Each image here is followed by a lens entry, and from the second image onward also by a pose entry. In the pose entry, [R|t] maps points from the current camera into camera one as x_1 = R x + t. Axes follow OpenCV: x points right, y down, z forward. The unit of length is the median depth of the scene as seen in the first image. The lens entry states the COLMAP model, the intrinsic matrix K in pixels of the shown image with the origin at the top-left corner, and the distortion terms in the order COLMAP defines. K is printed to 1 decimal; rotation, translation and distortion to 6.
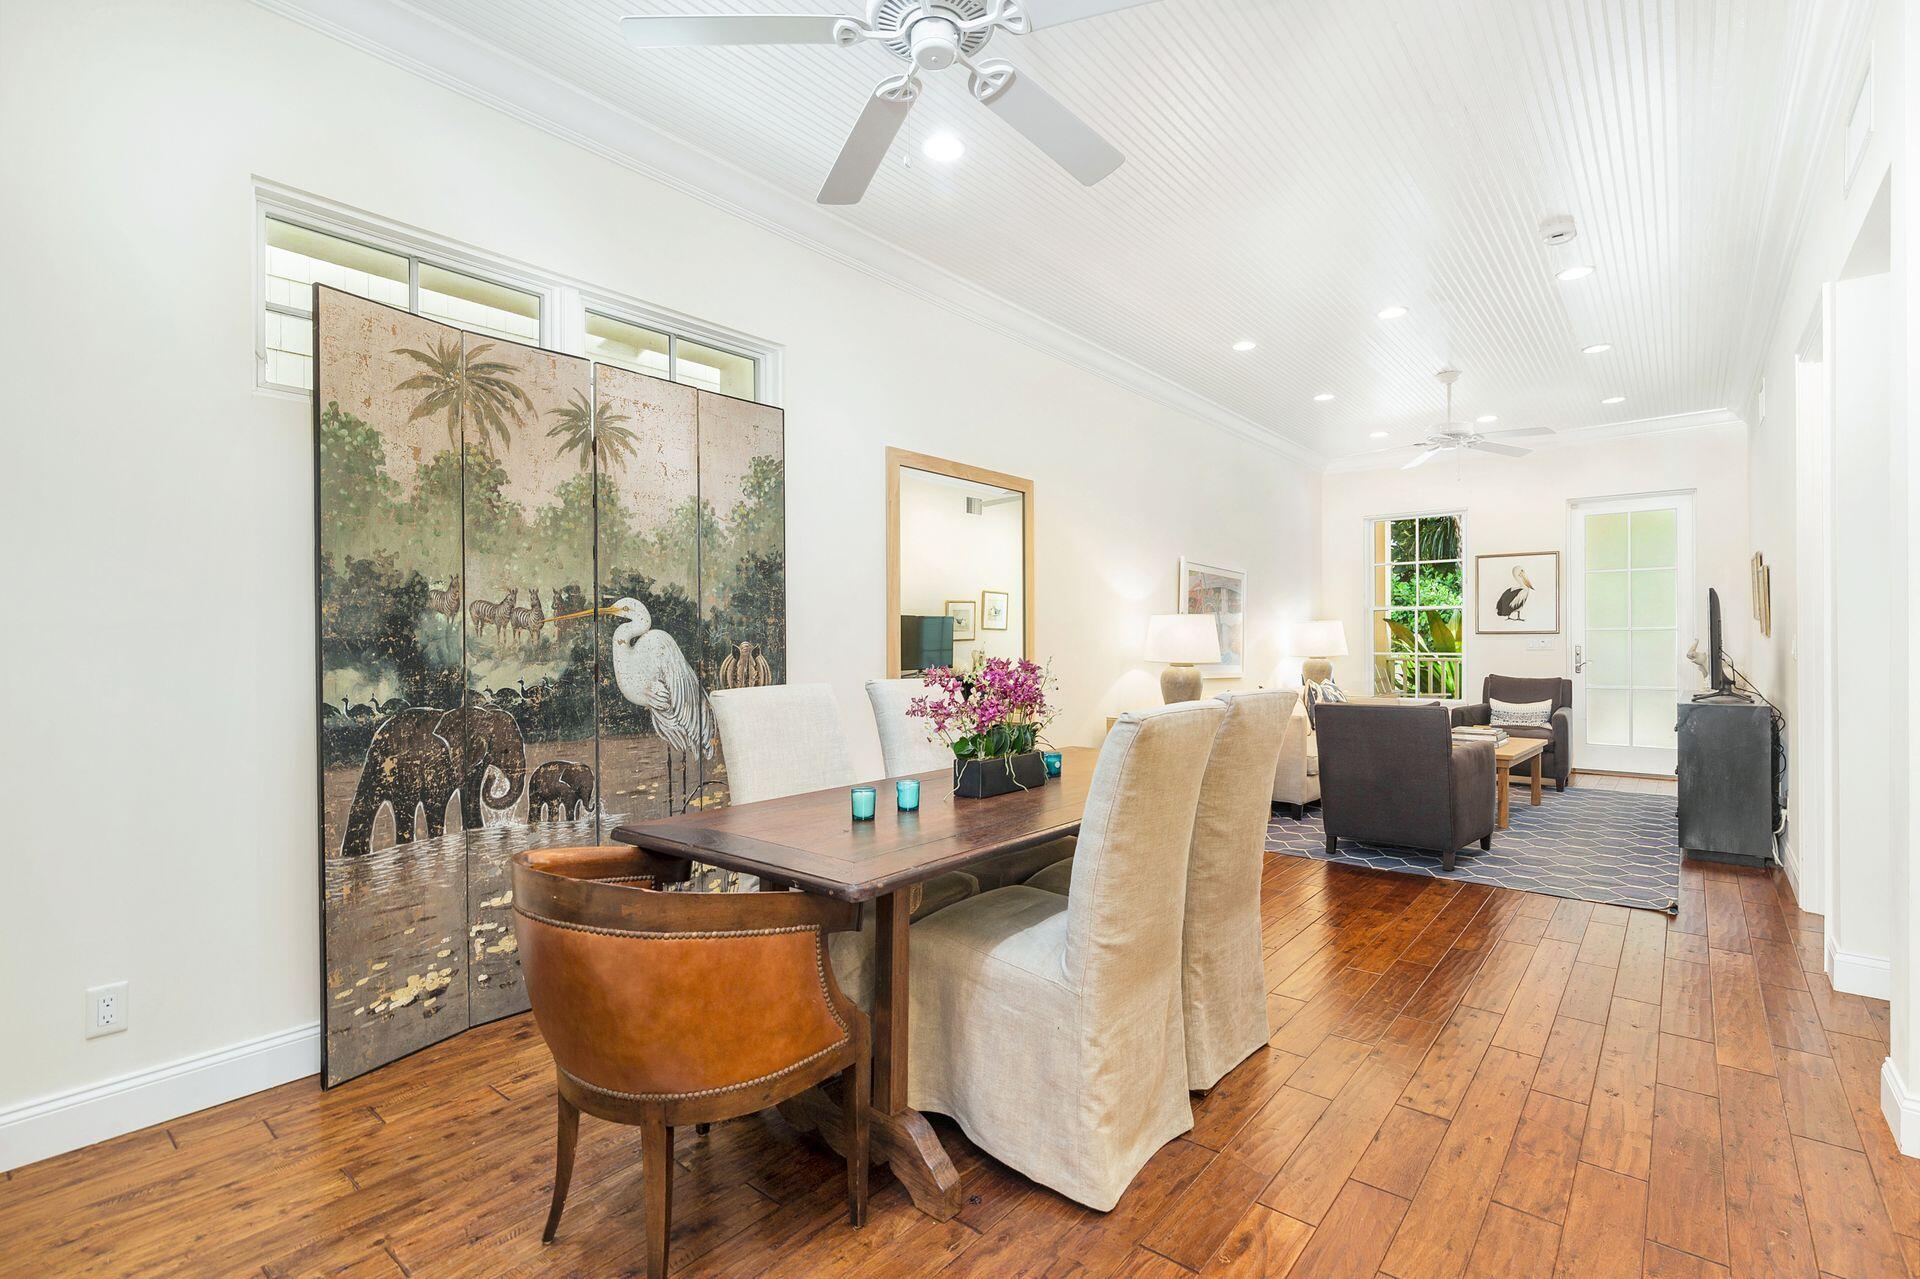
lens RADIAL K [[899.2, 0, 948.4], [0, 899.2, 636.3], [0, 0, 1]] dist [0.001487, -0.000086]
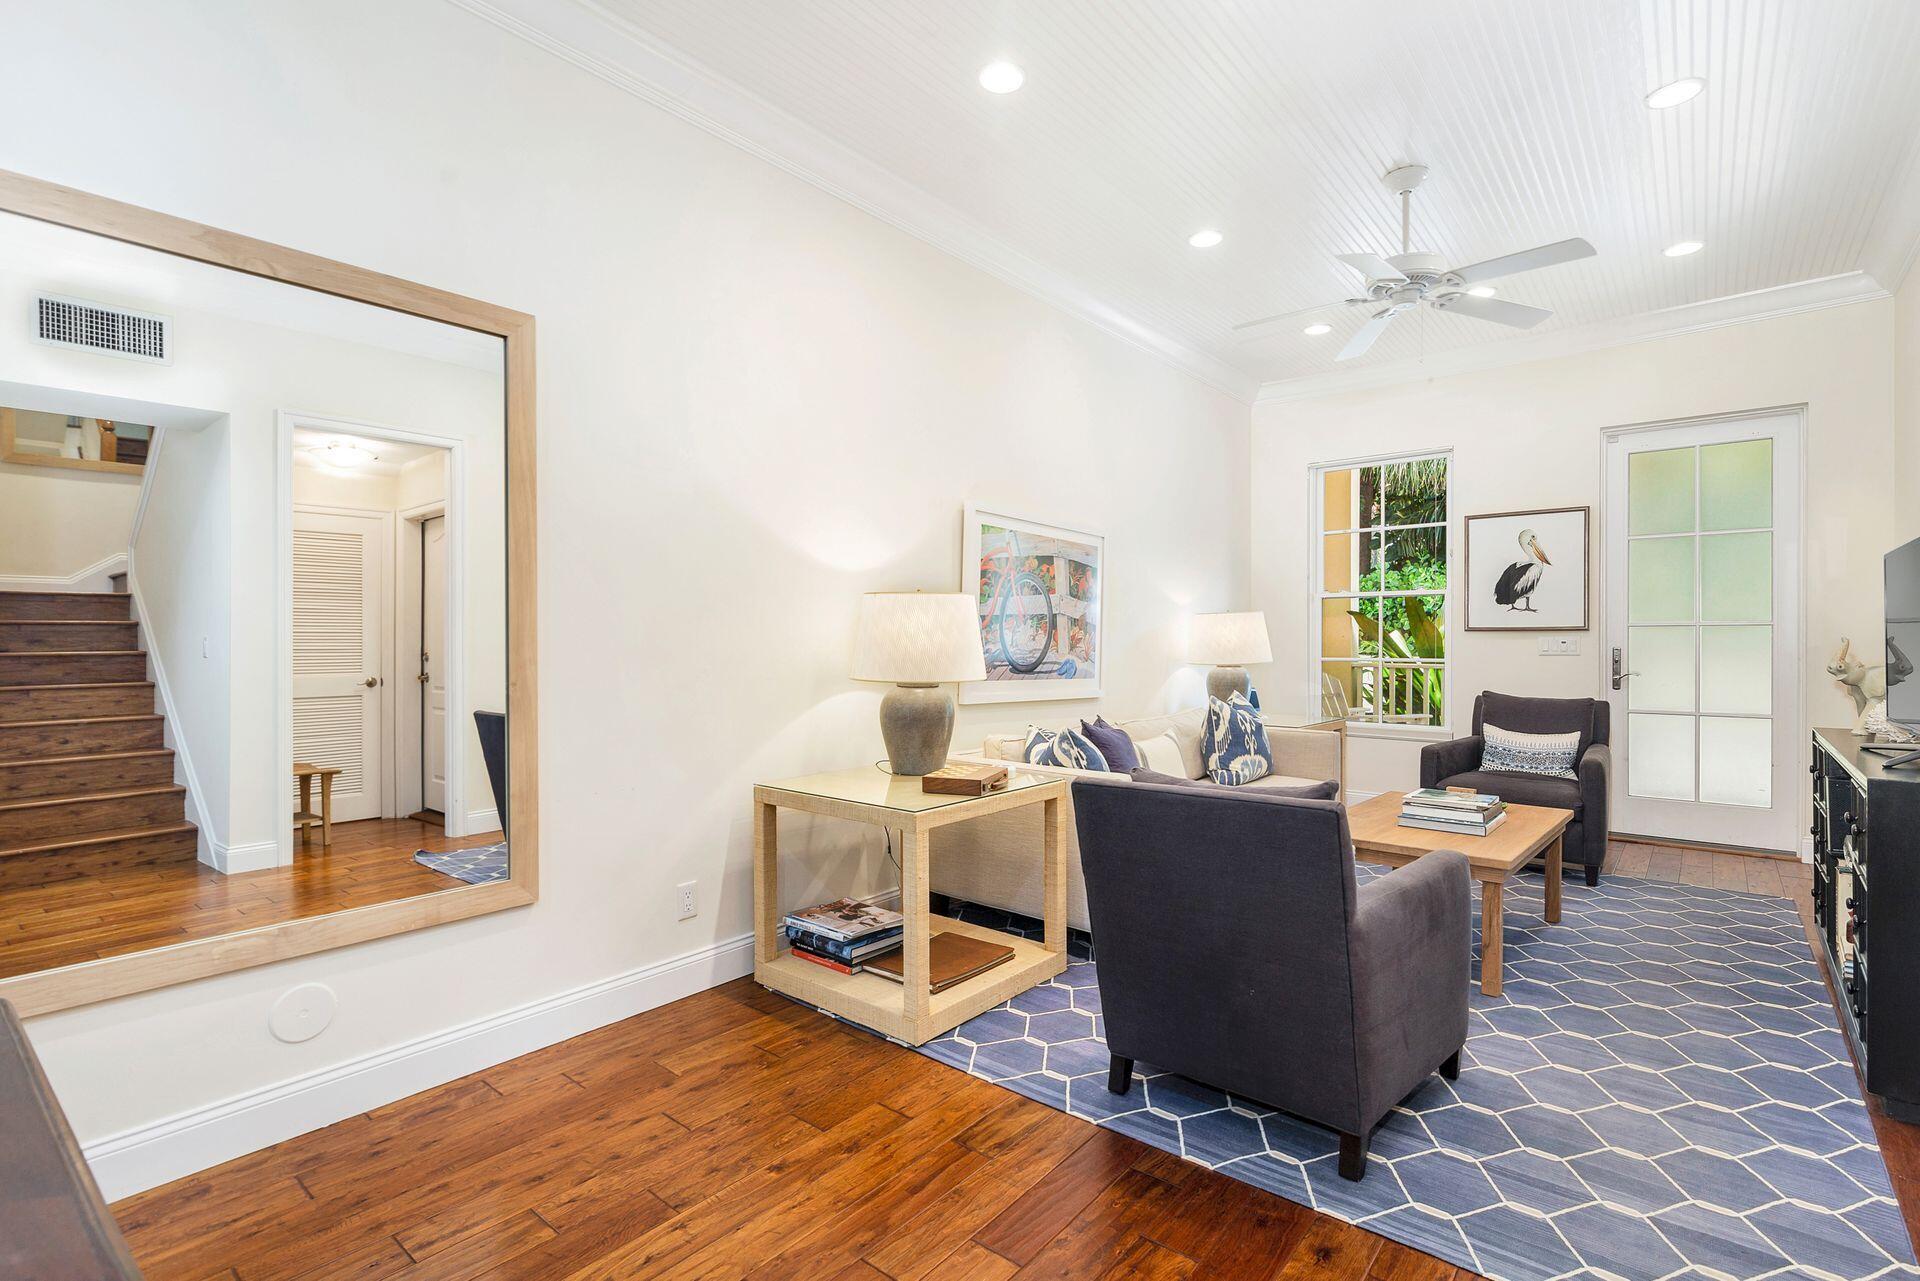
lens RADIAL K [[899.2, 0, 951.9], [0, 899.2, 645.5], [0, 0, 1]] dist [0.001487, -0.000086]
pose [[0.999971, -0.000062, -0.007601, 0.579956], [0.000138, 0.999951, 0.009919, 0.004821], [0.007600, -0.009920, 0.999922, 0.900113]]
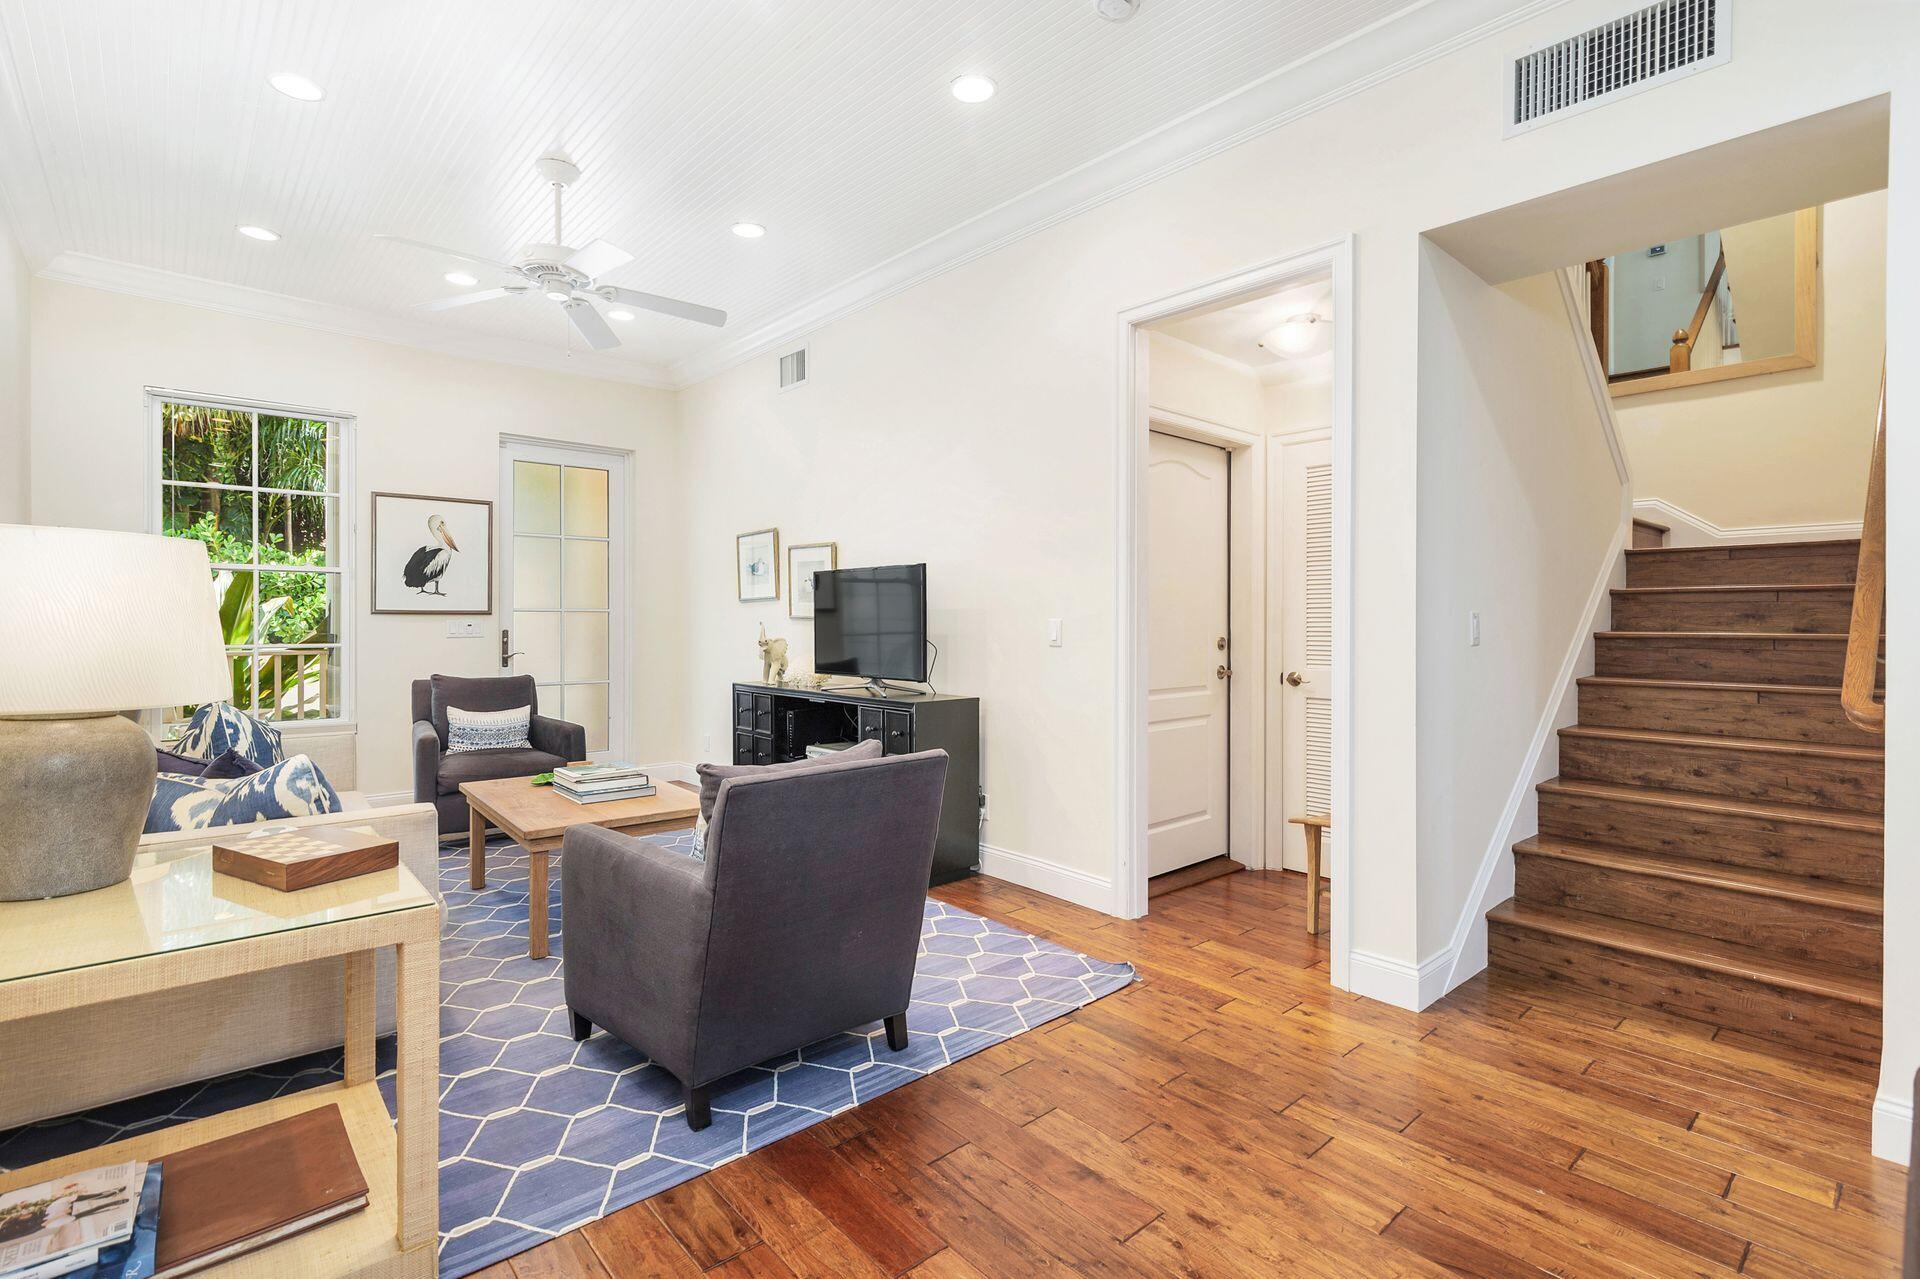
lens RADIAL K [[899.2, 0, 963.9], [0, 899.2, 630.5], [0, 0, 1]] dist [0.001487, -0.000086]
pose [[0.148192, -0.007944, 0.988927, 0.035638], [-0.005740, 0.999944, 0.008893, 0.004247], [-0.988942, -0.006995, 0.148138, 1.390281]]
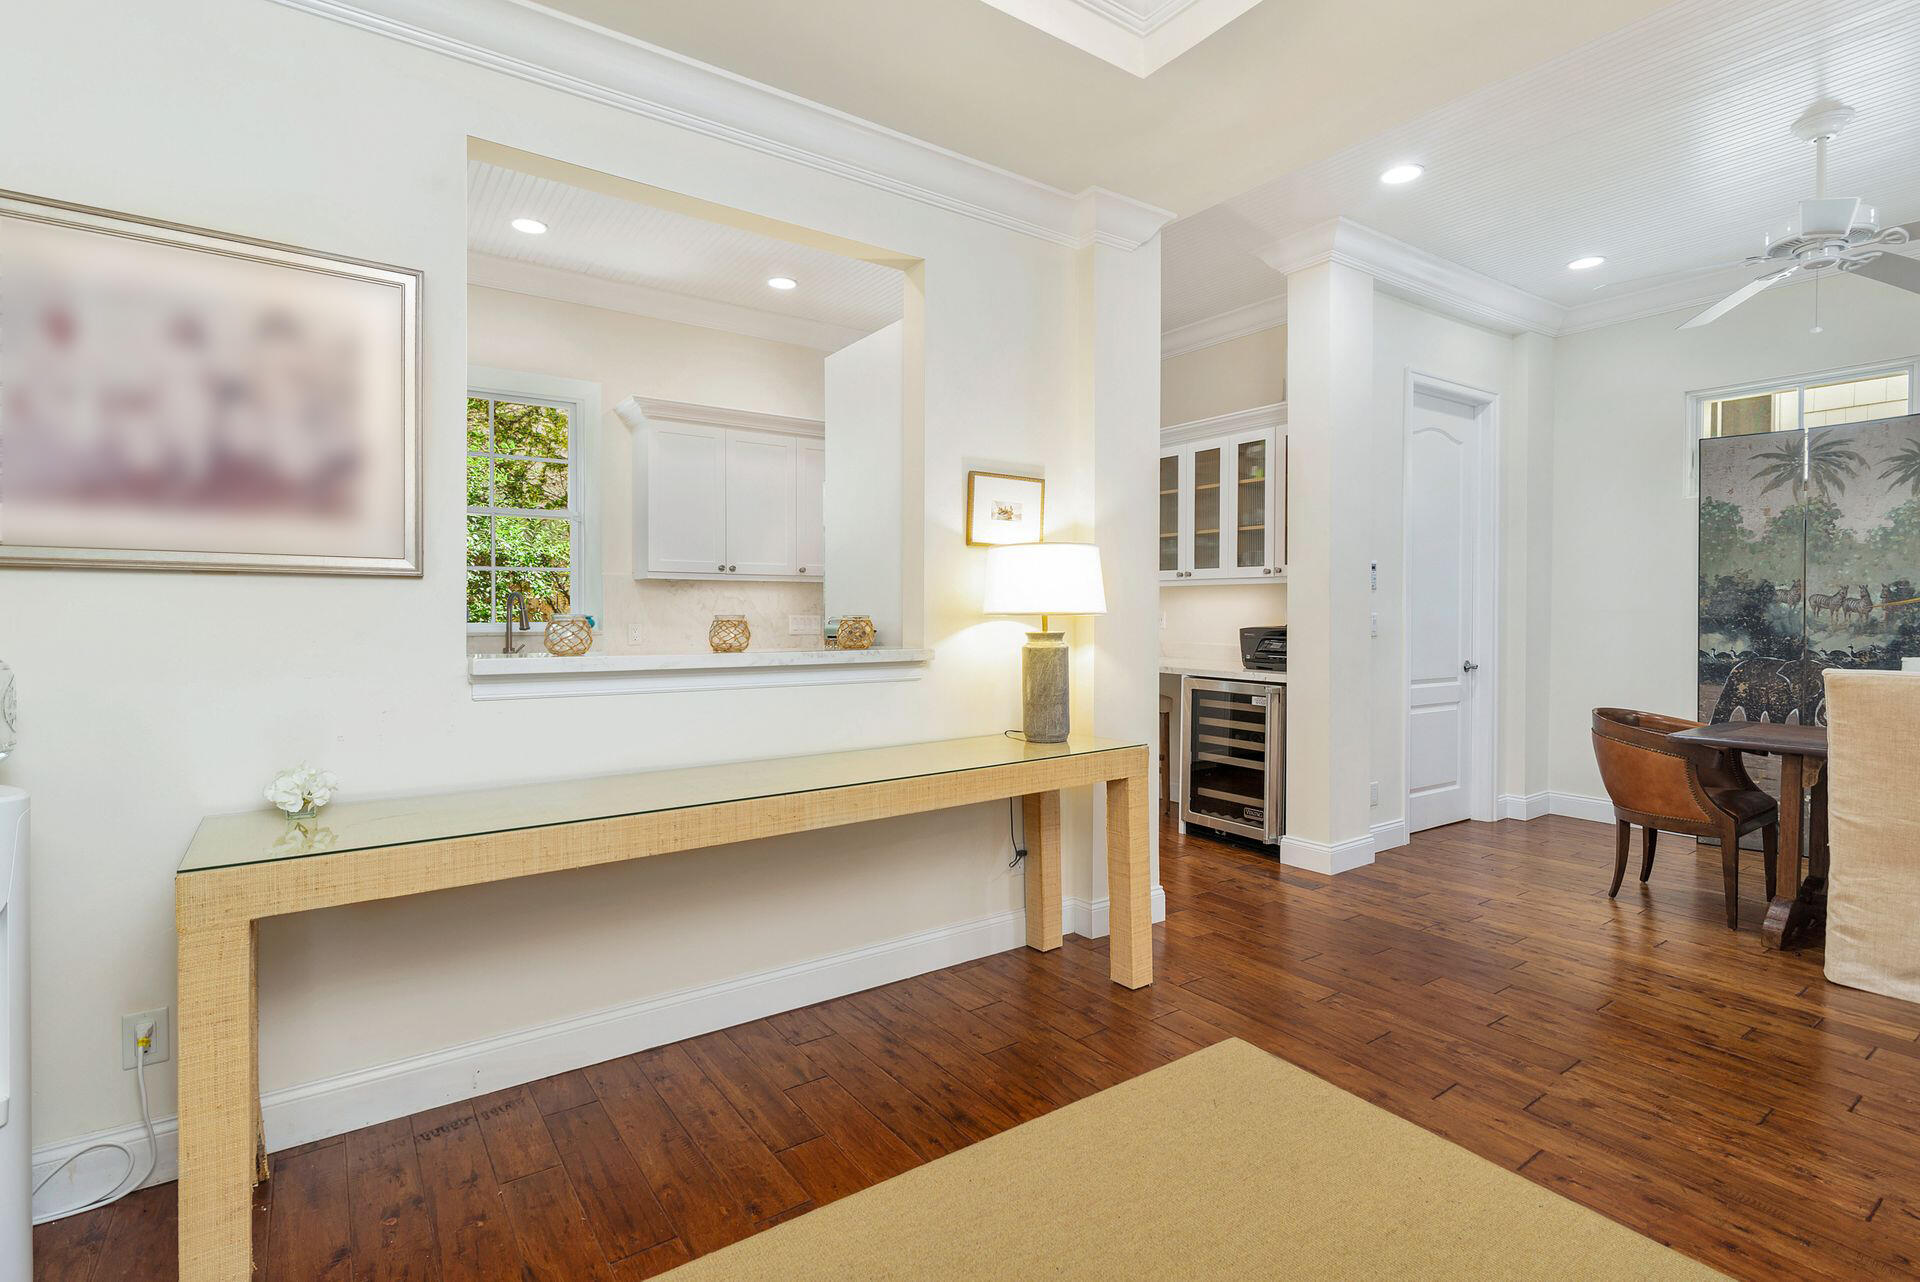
lens RADIAL K [[899.2, 0, 960.5], [0, 899.2, 624.2], [0, 0, 1]] dist [0.001487, -0.000086]
pose [[-0.256421, 0.018336, -0.966391, 1.356825], [0.003414, 0.999831, 0.018065, -0.020075], [0.966559, 0.001333, -0.256440, -0.058105]]
